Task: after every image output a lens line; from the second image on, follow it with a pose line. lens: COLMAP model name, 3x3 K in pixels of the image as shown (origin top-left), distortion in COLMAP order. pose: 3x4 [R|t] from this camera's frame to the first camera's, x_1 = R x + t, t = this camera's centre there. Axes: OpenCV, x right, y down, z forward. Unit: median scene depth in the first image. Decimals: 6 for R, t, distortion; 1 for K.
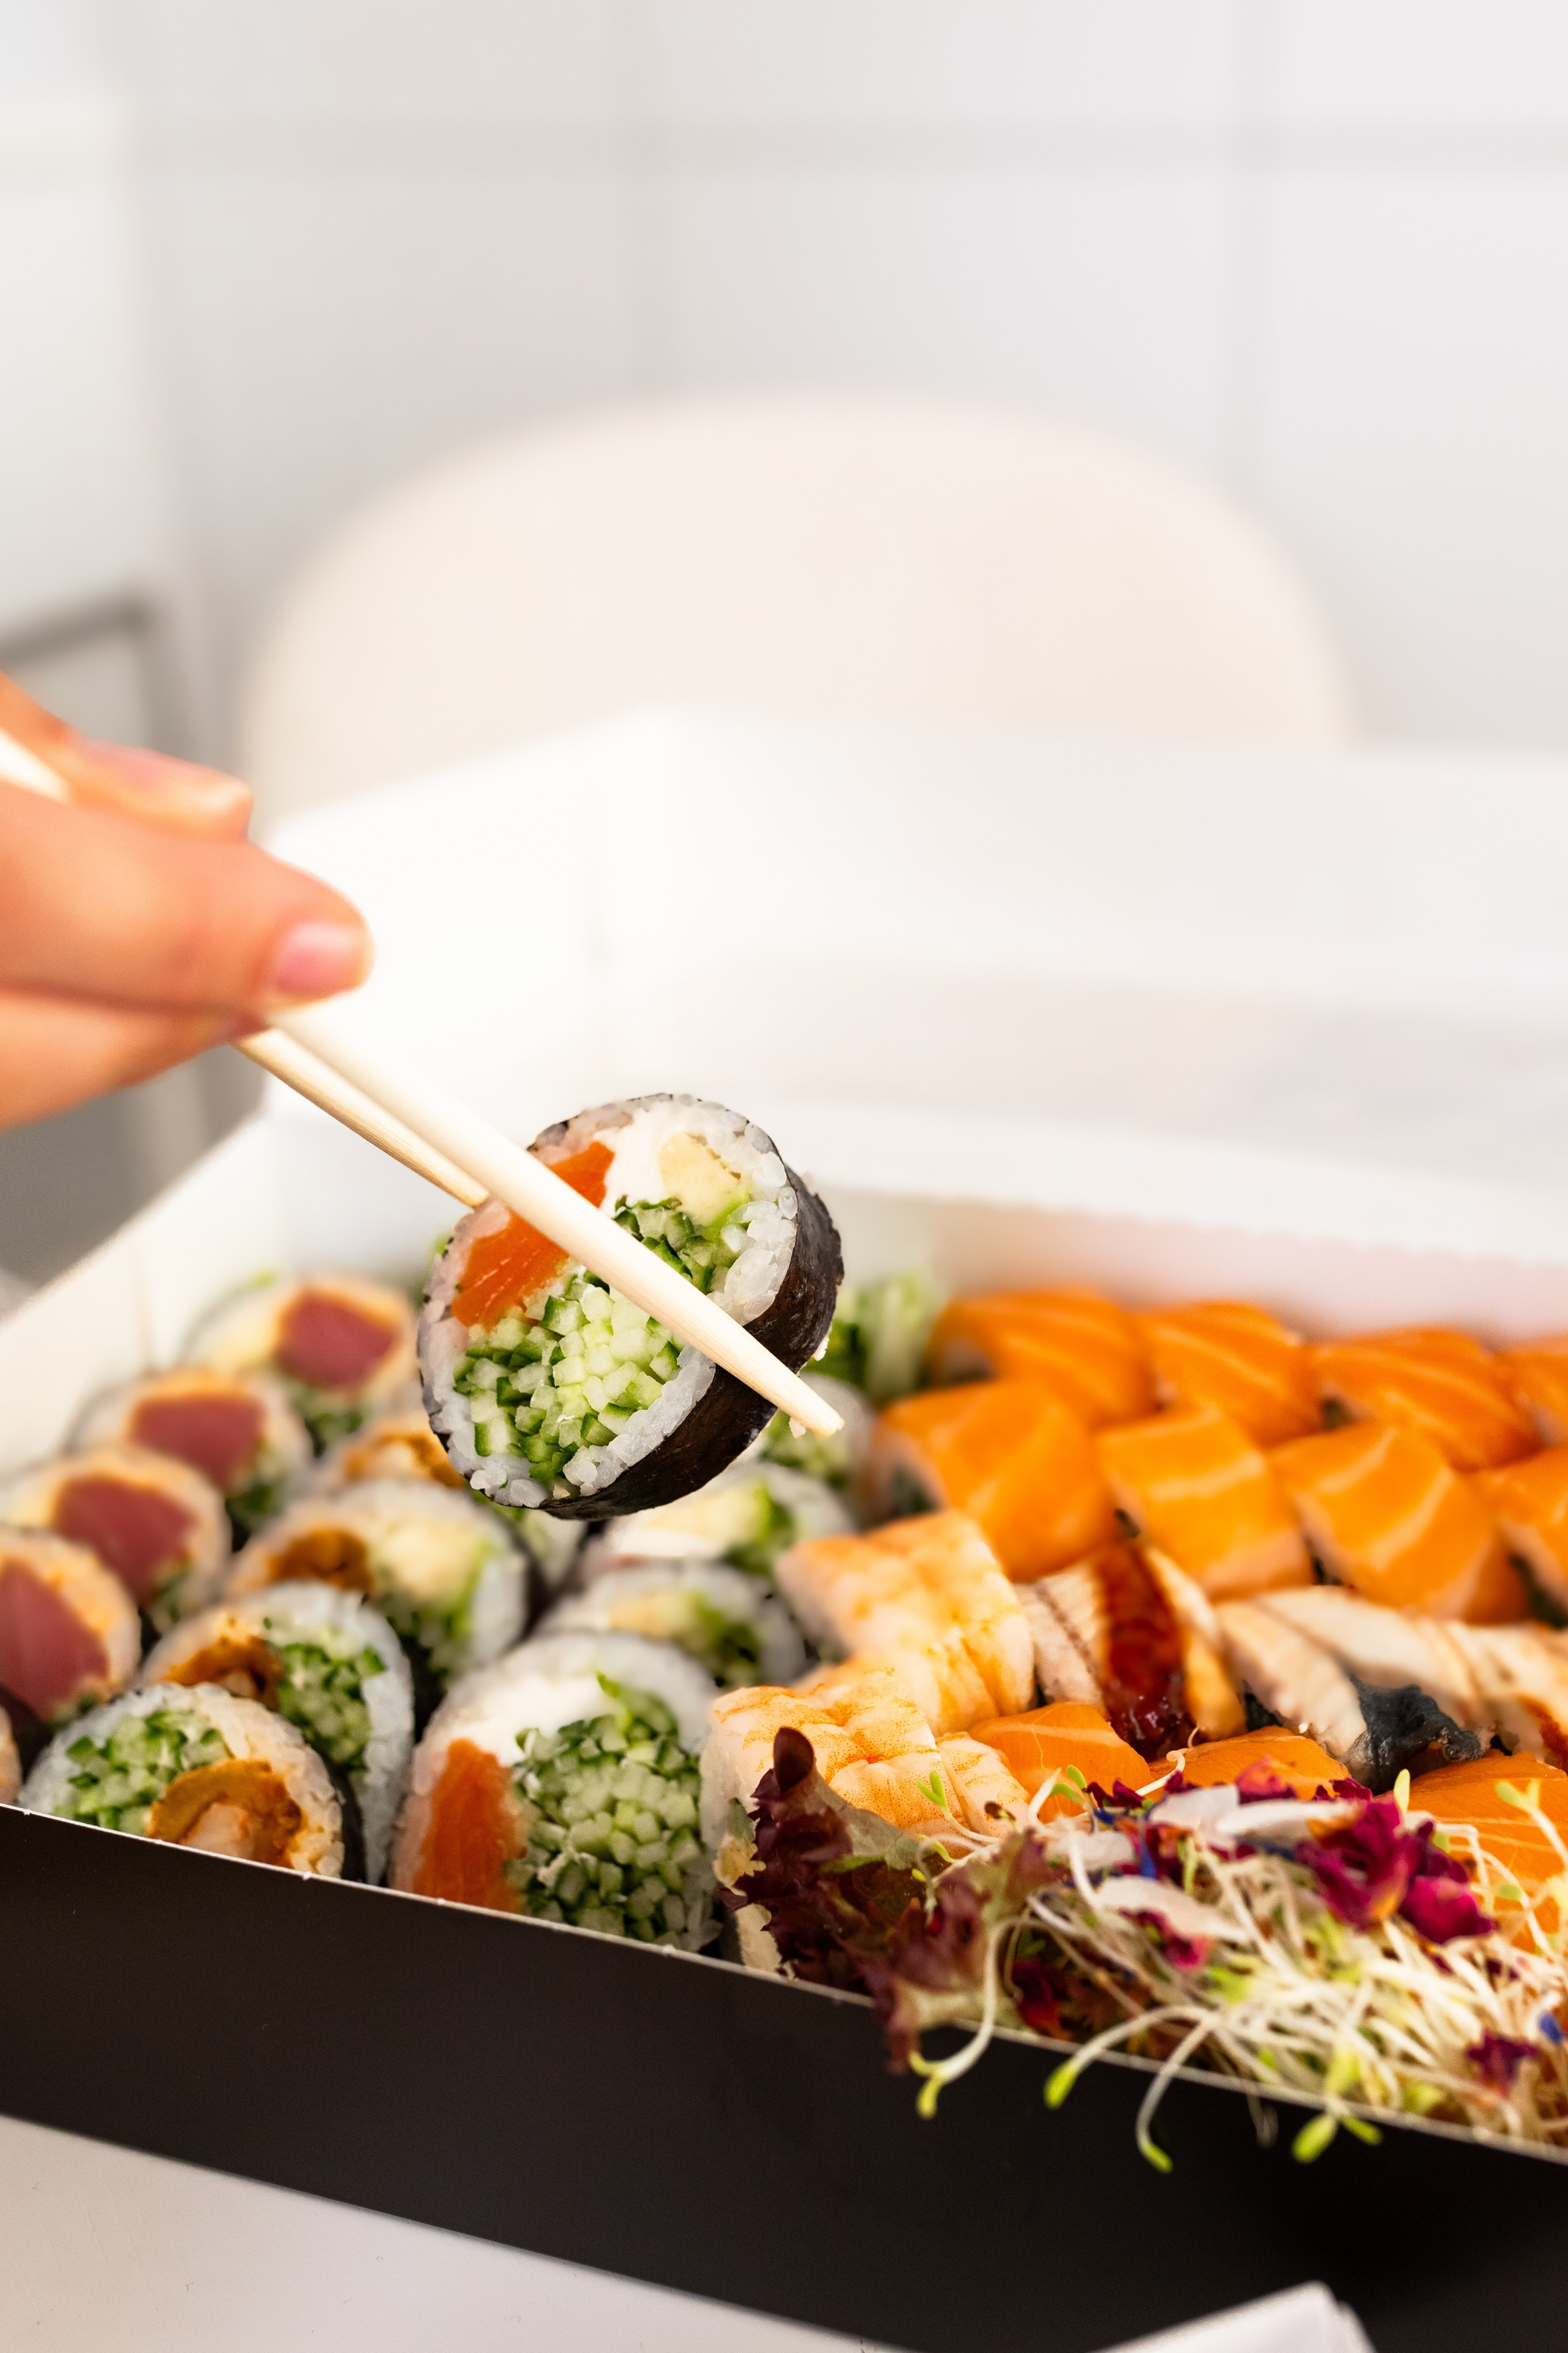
lens RADIAL K [[2773.3, 0, 797.1], [0, 2773.3, 1197.2], [0, 0, 1]] dist [0.026666, 0.000000]
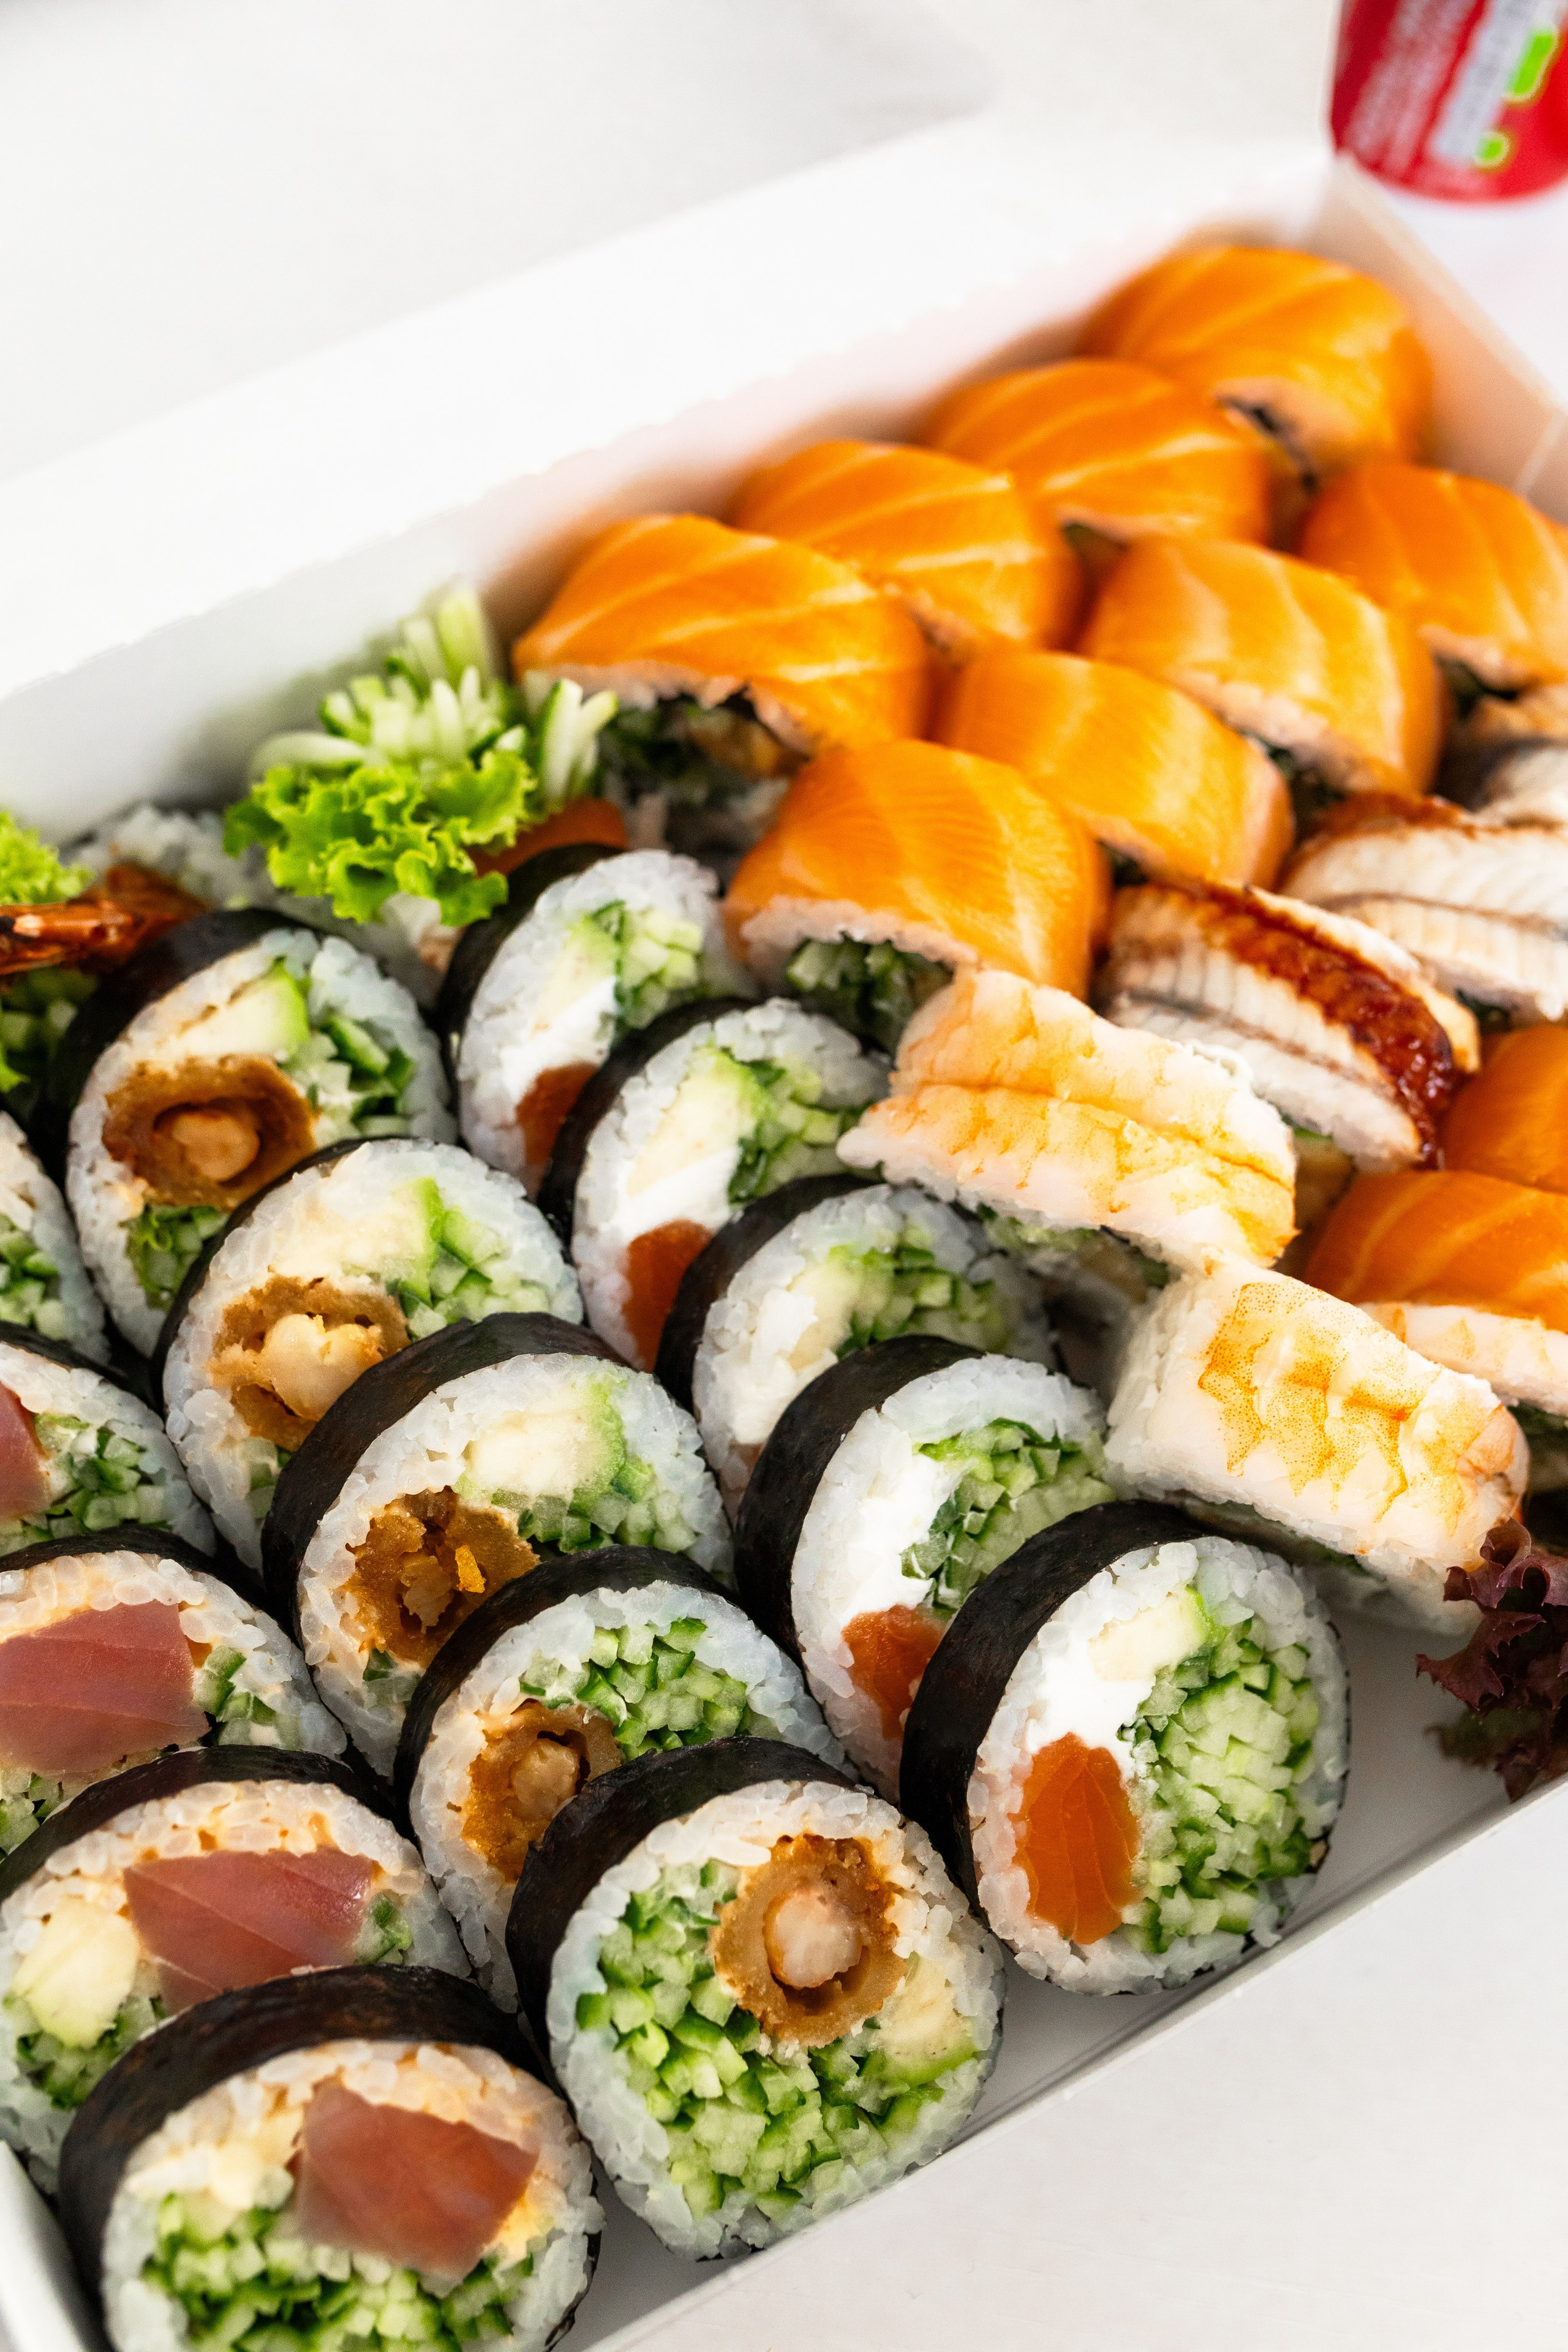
lens RADIAL K [[2464.9, 0, 765.7], [0, 2464.9, 1110.2], [0, 0, 1]] dist [-0.125587, 0.000000]
pose [[0.628018, -0.670413, 0.395145, -0.323237], [0.234116, 0.647012, 0.725648, -0.431597], [-0.742147, -0.363211, 0.563290, 0.674787]]
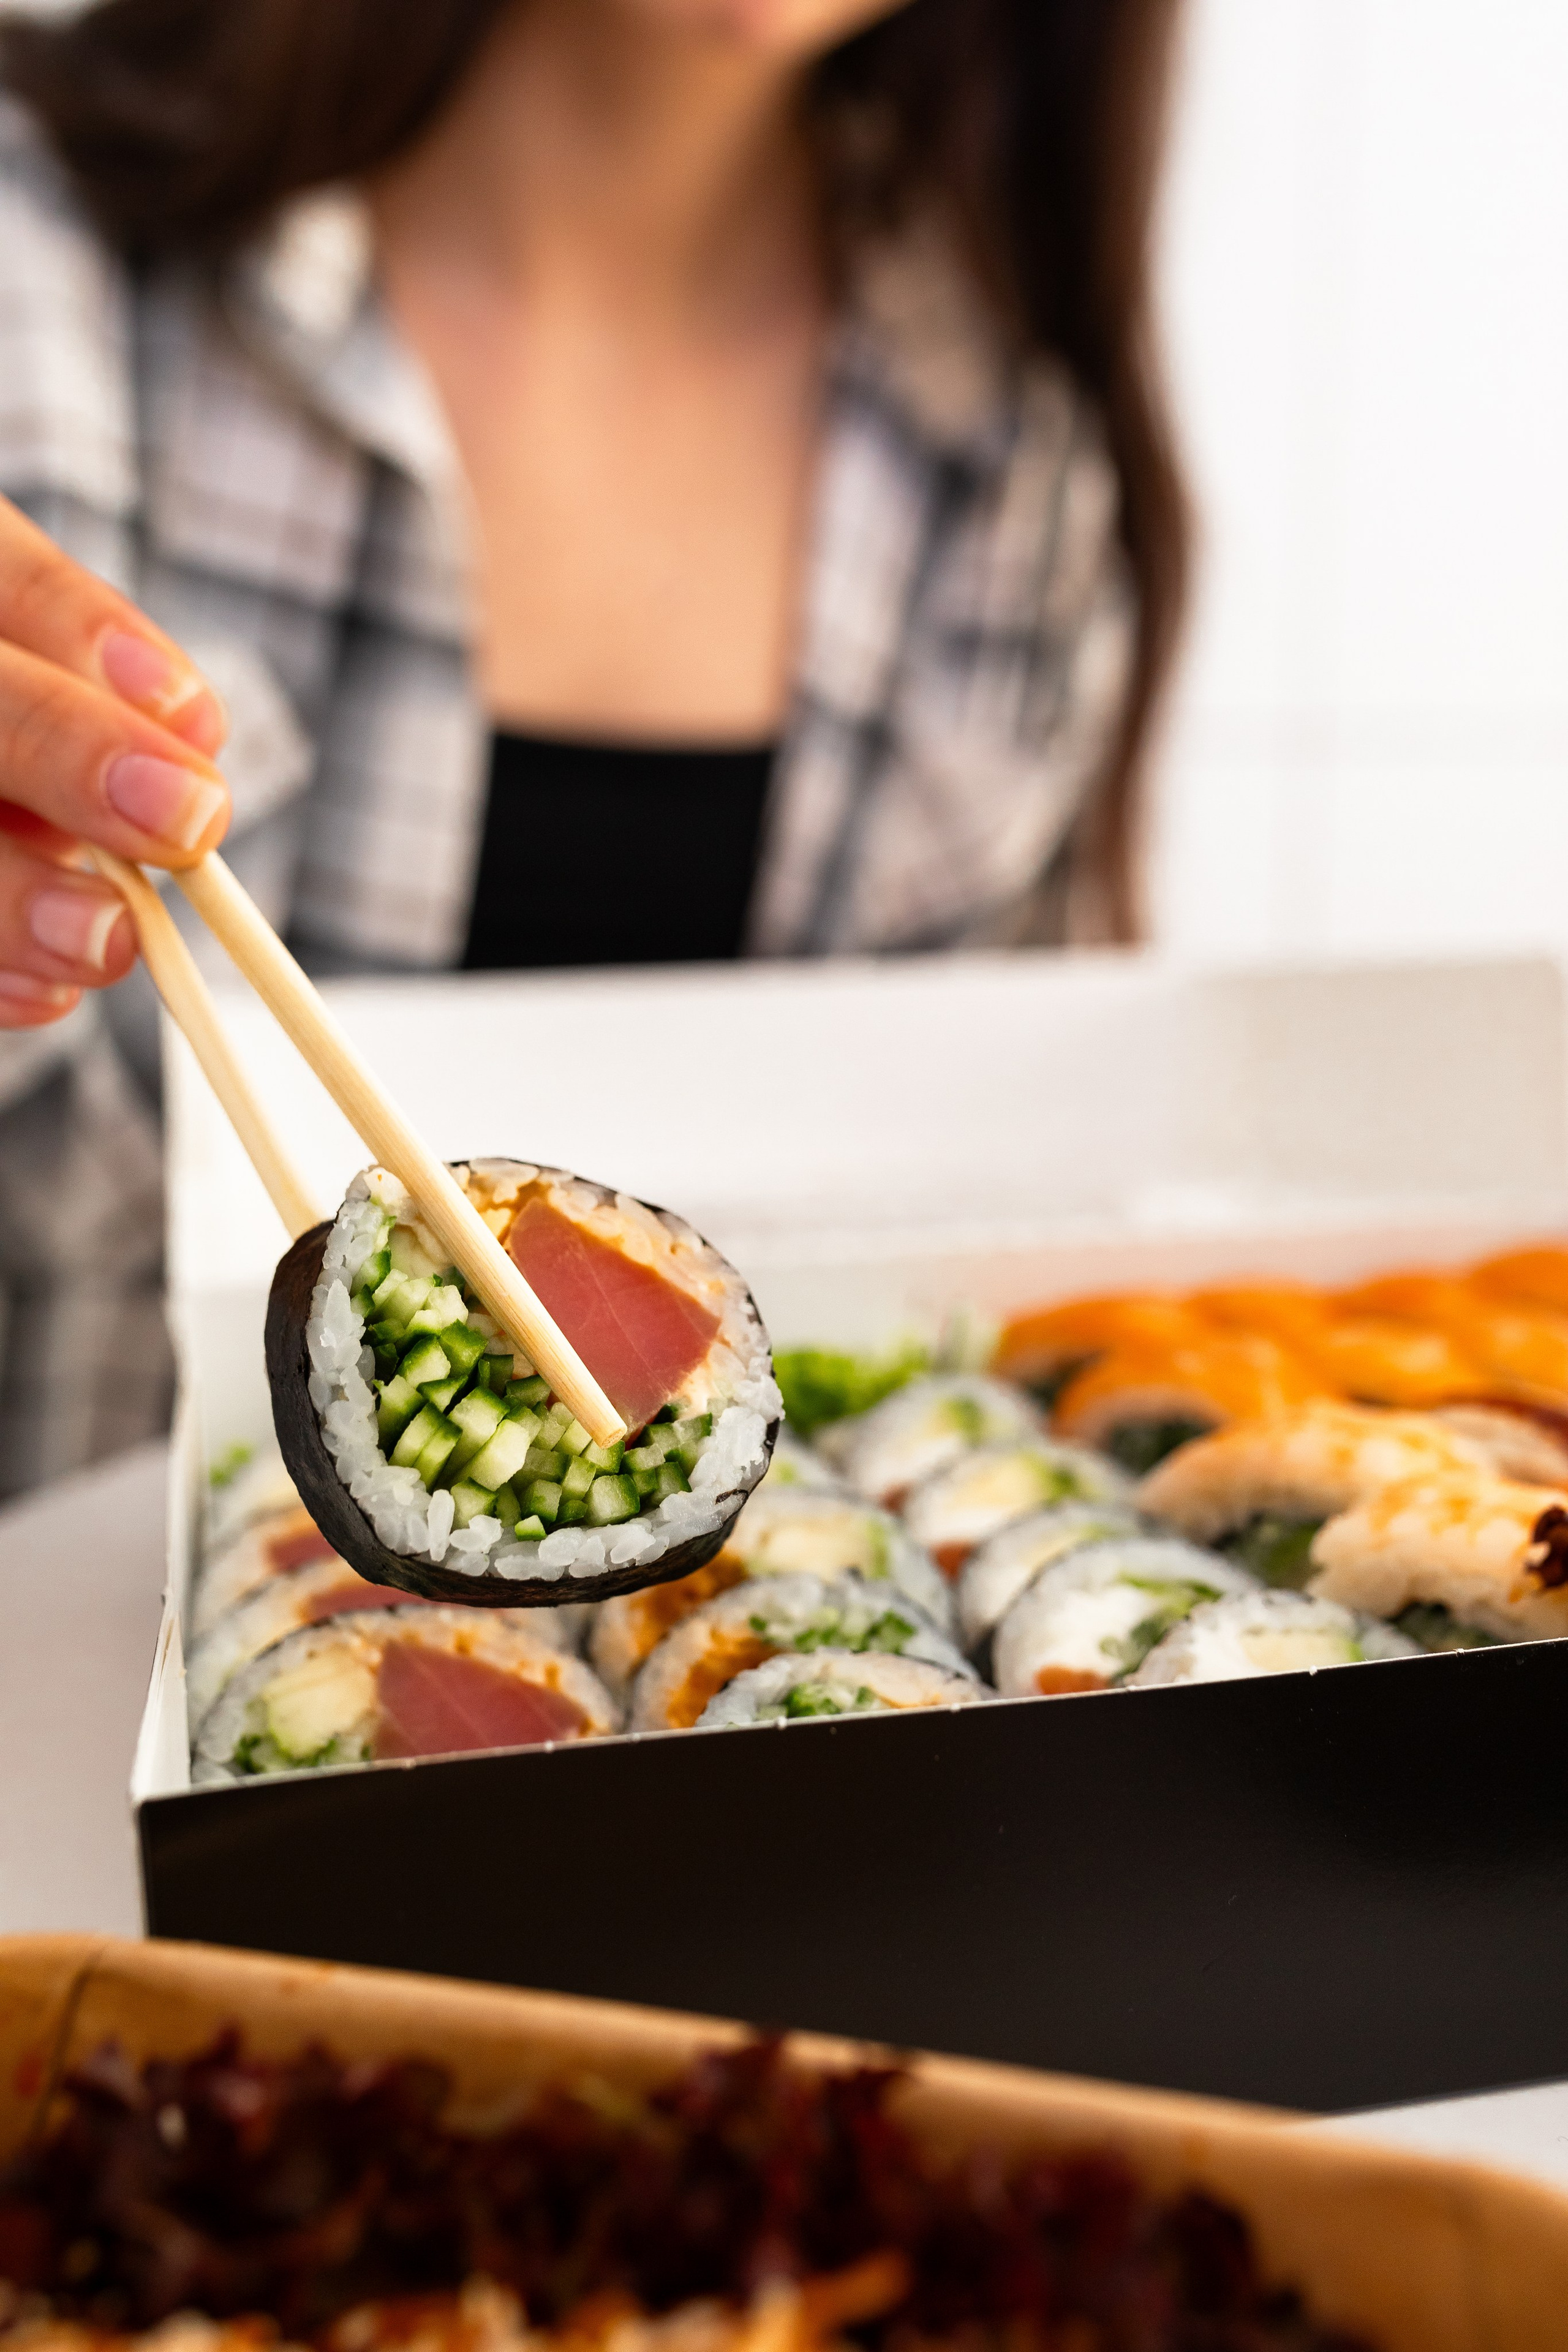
lens RADIAL K [[2273.3, 0, 775.6], [0, 2273.3, 1163.4], [0, 0, 1]] dist [-0.015951, 0.000000]
pose [[0.833644, -0.068003, 0.548099, -0.604085], [0.213544, 0.954898, -0.206320, 0.173751], [-0.509349, 0.289041, 0.810567, 0.388621]]
